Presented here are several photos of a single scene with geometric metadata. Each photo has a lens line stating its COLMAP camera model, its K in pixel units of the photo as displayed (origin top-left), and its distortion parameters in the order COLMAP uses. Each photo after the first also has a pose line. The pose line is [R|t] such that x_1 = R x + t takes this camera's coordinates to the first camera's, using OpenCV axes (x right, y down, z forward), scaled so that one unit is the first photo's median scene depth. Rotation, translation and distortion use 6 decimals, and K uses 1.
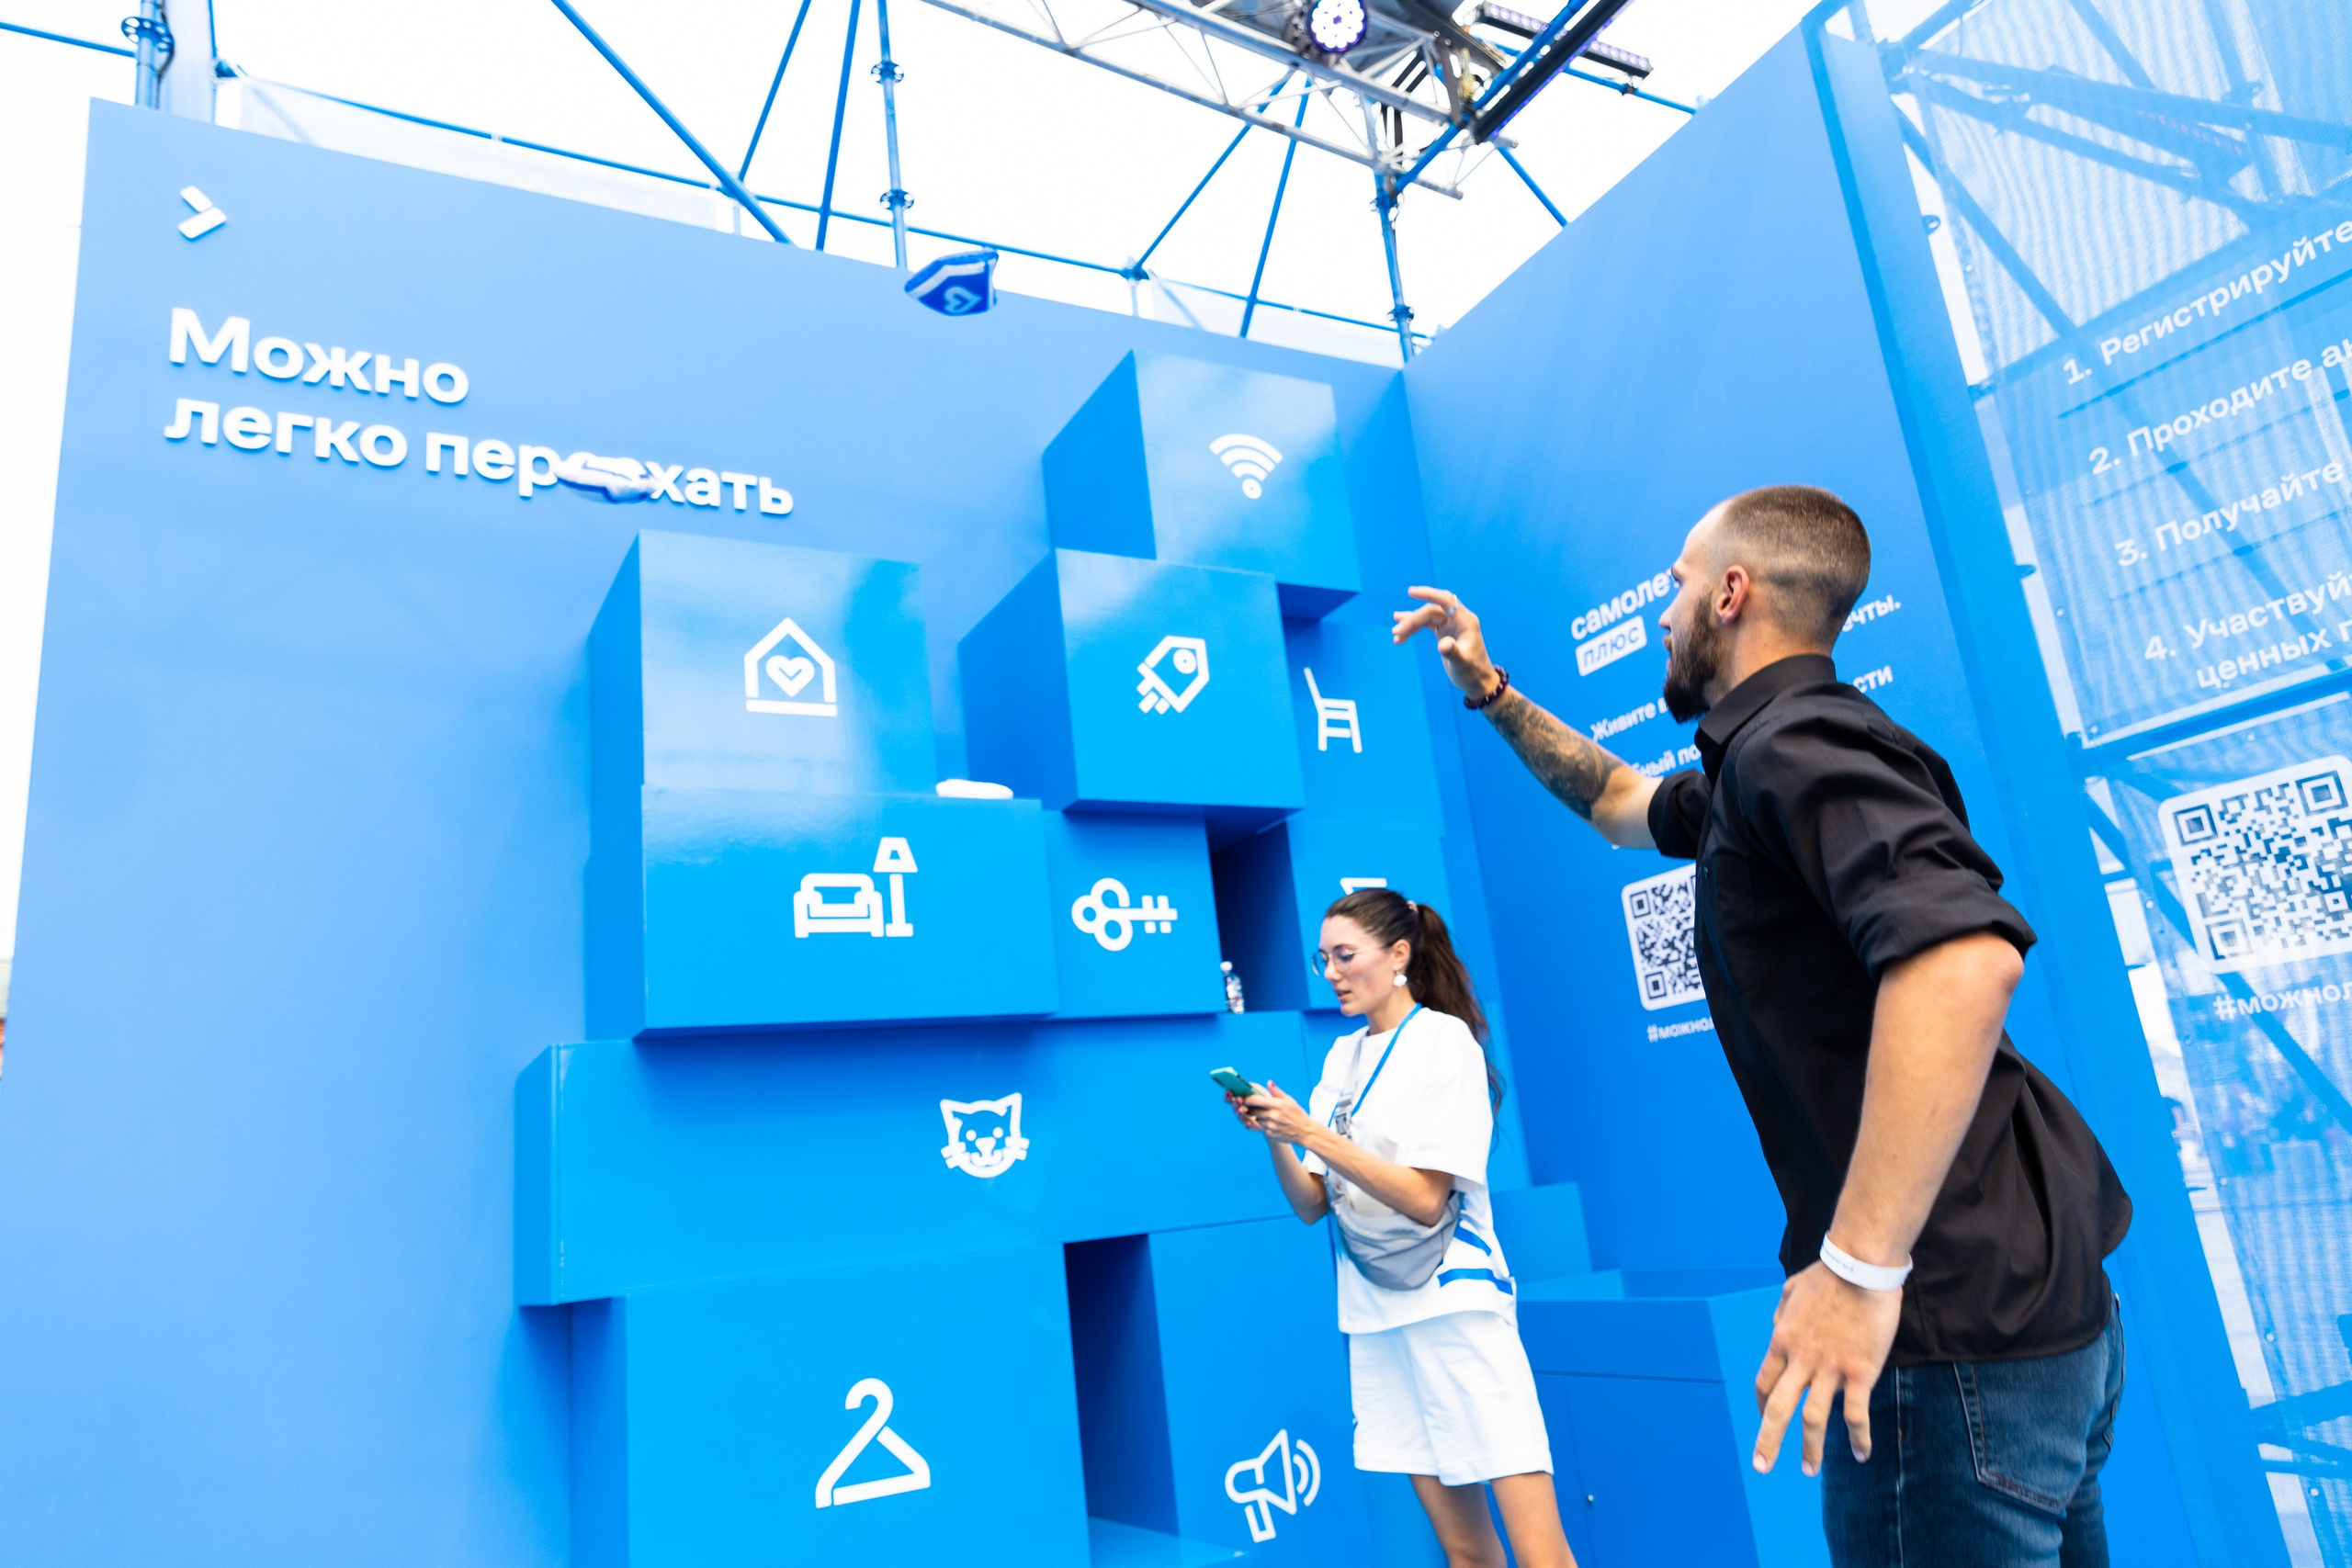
lens RADIAL K [[1554.9, 0, 1172.8], [0, 1554.9, 793.0], [0, 0, 1]] dist [0.008066, -0.000596]
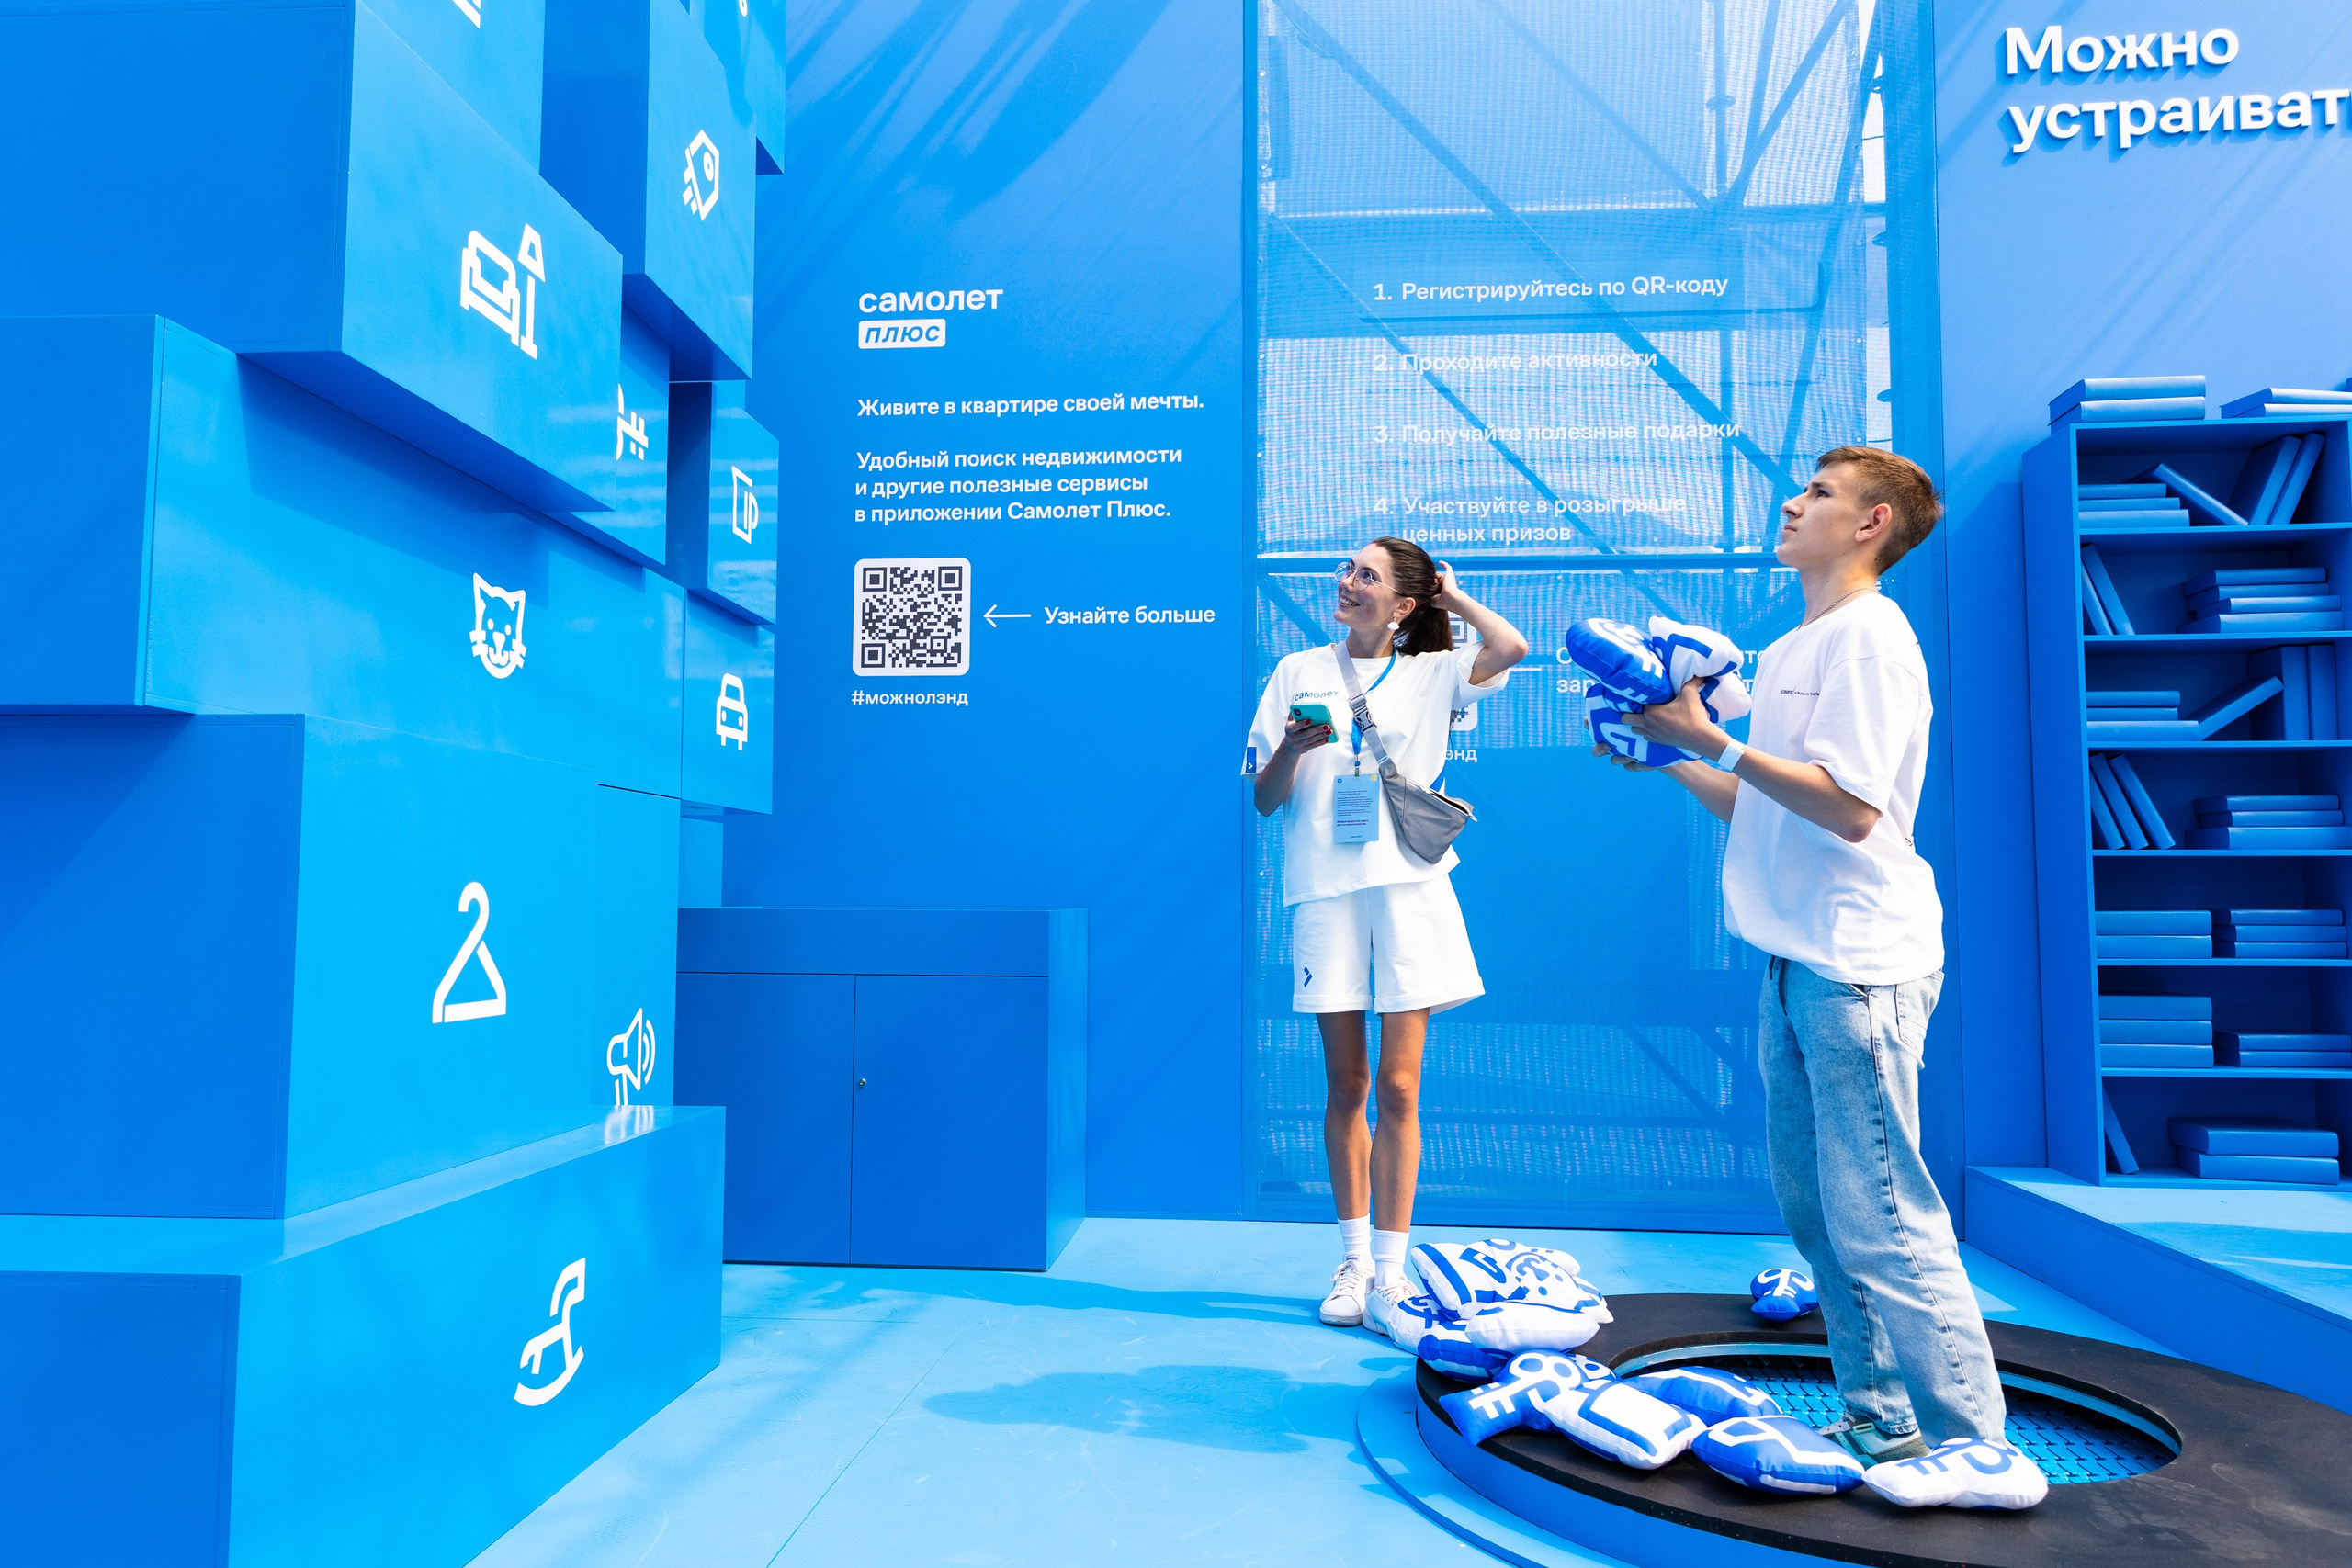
lens RADIAL K [[1620.0, 0, 1150.2], [0, 1620.0, 797.7], [0, 0, 1]] dist [0.007238, 0.004102]
pose [[0.550881, 0.164793, 0.818153, -0.558644], [-0.279989, 0.959991, -0.004839, 0.195793], [-0.786217, -0.226408, 0.574981, 0.210387]]
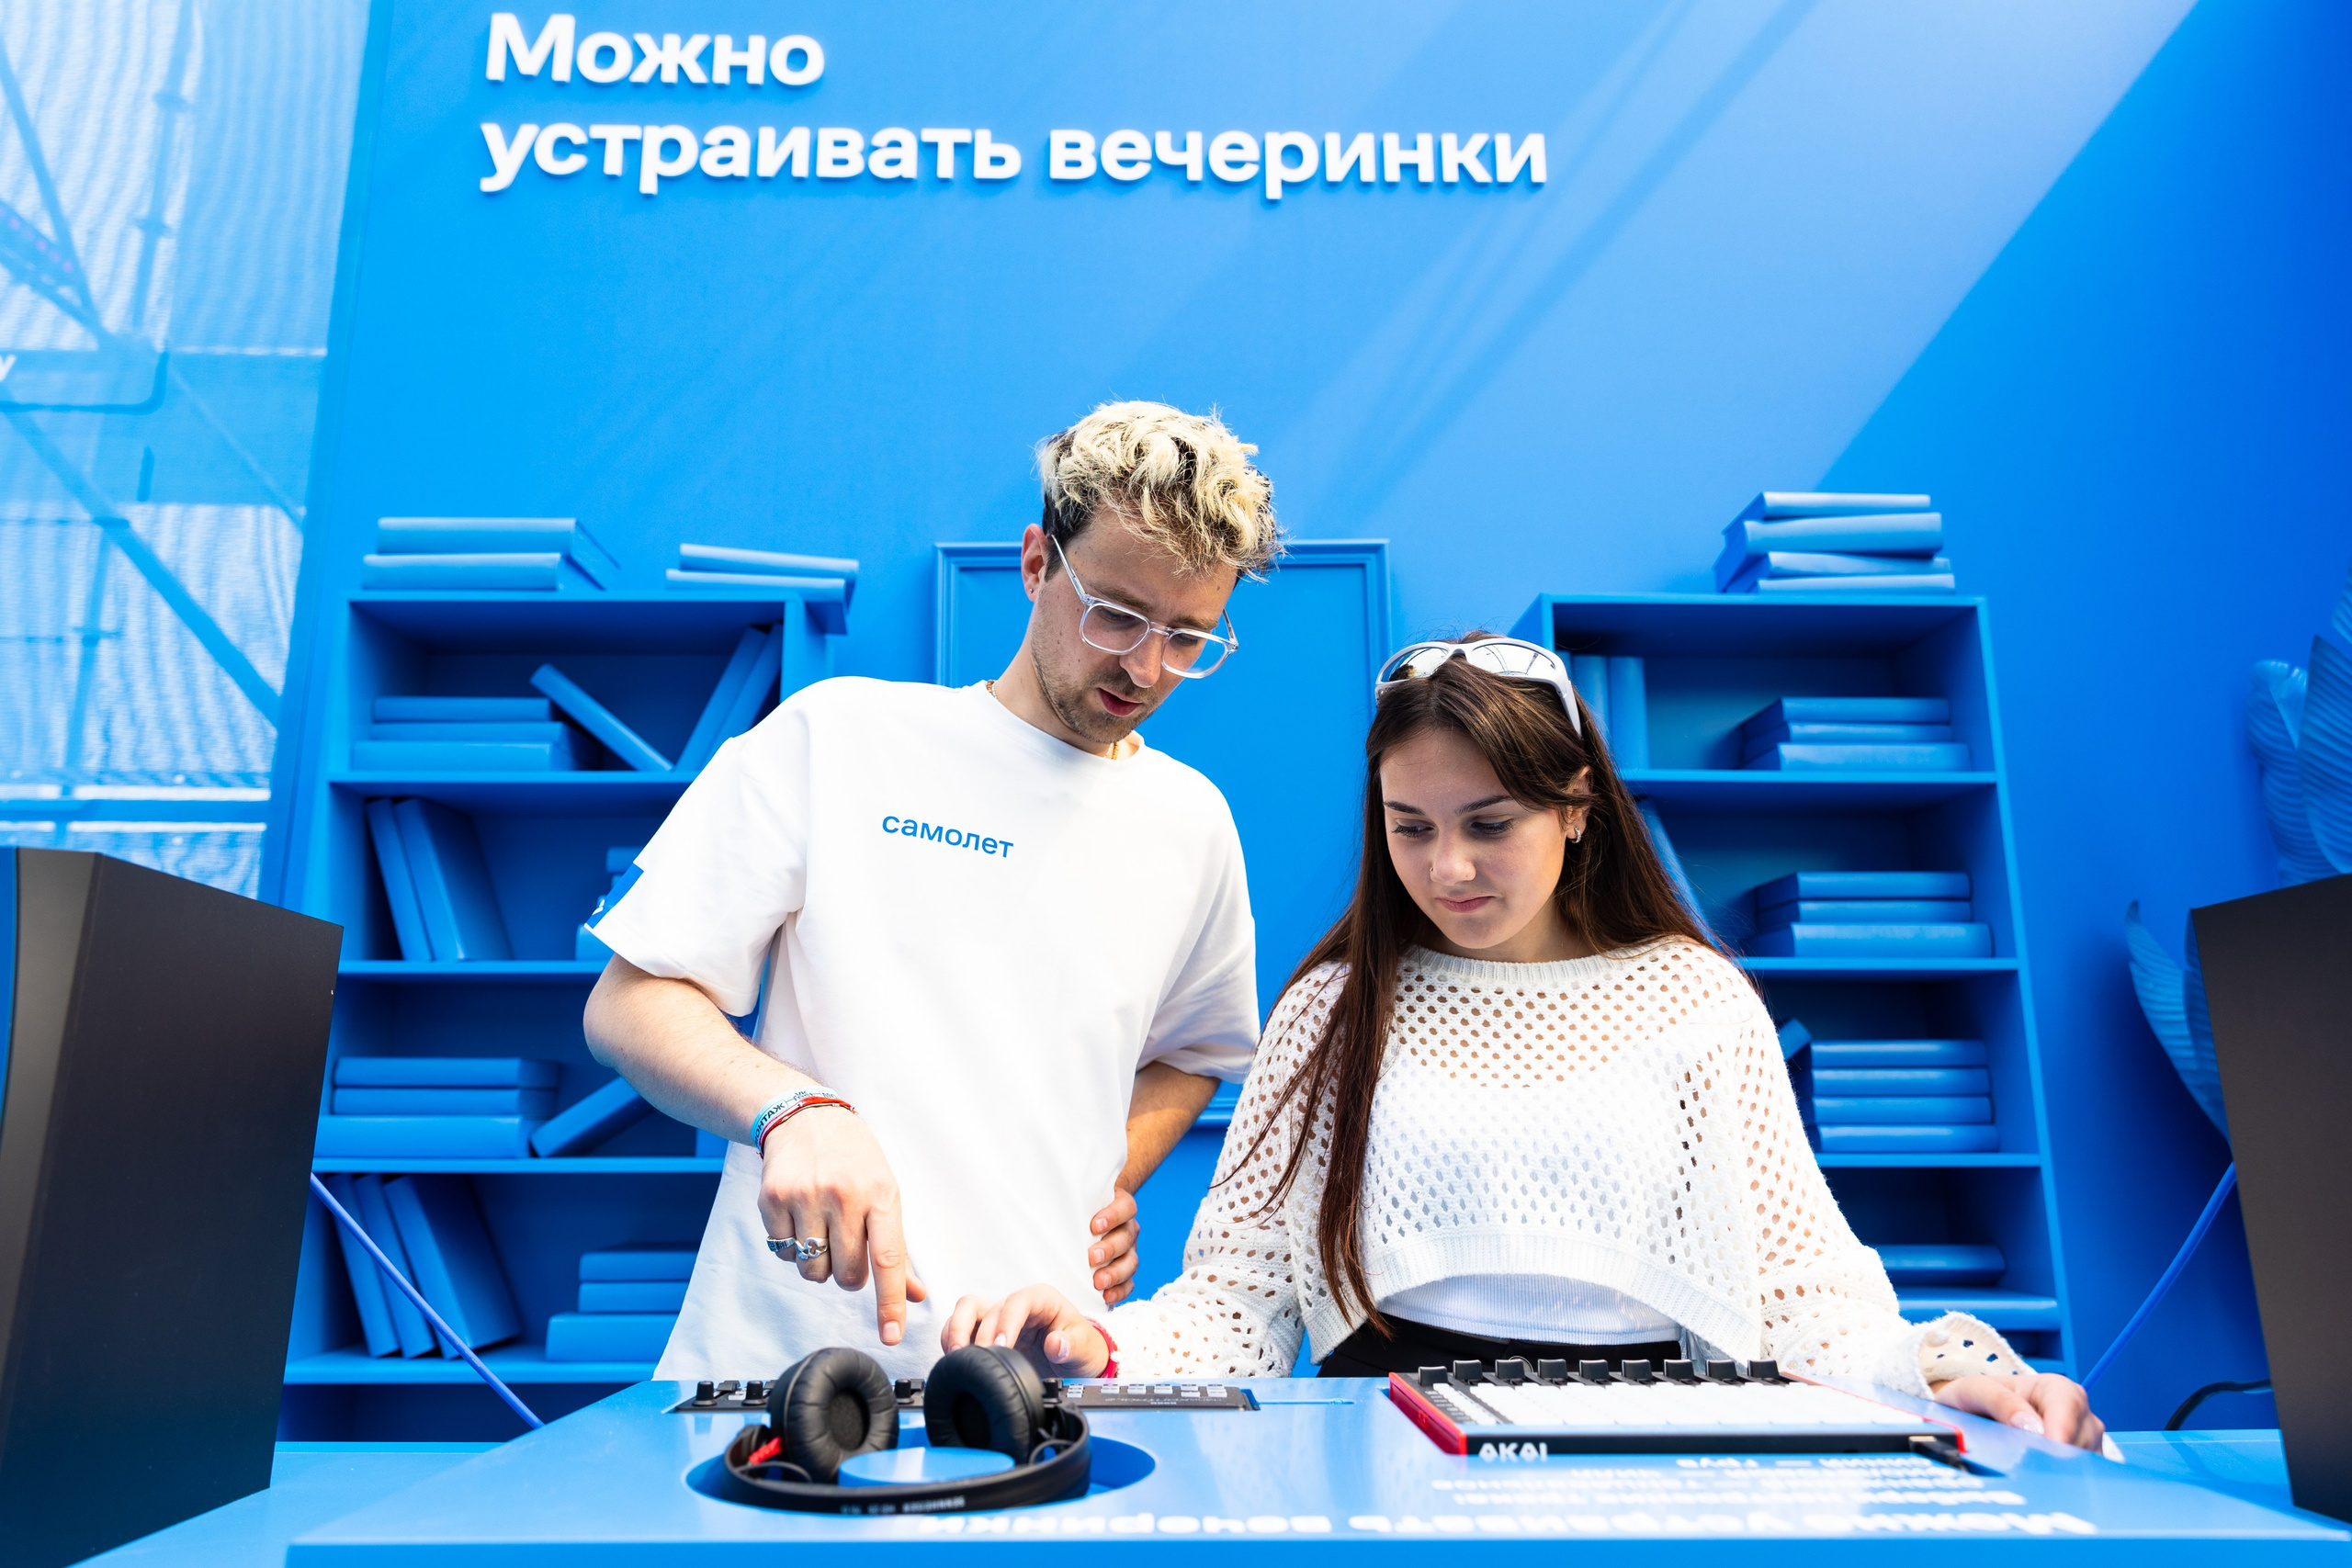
lens RADIAL K [[1543.0, 0, 1159.4], [0, 1543.0, 791.9], [0, 0, 1]] dist [0.004283, -0.000249]
pose [[0.446651, 0.294064, 0.845002, 0.321970], [-0.278484, 0.943223, -0.181045, -0.141095], [-0.850265, -0.154456, 0.503184, -0.182951]]
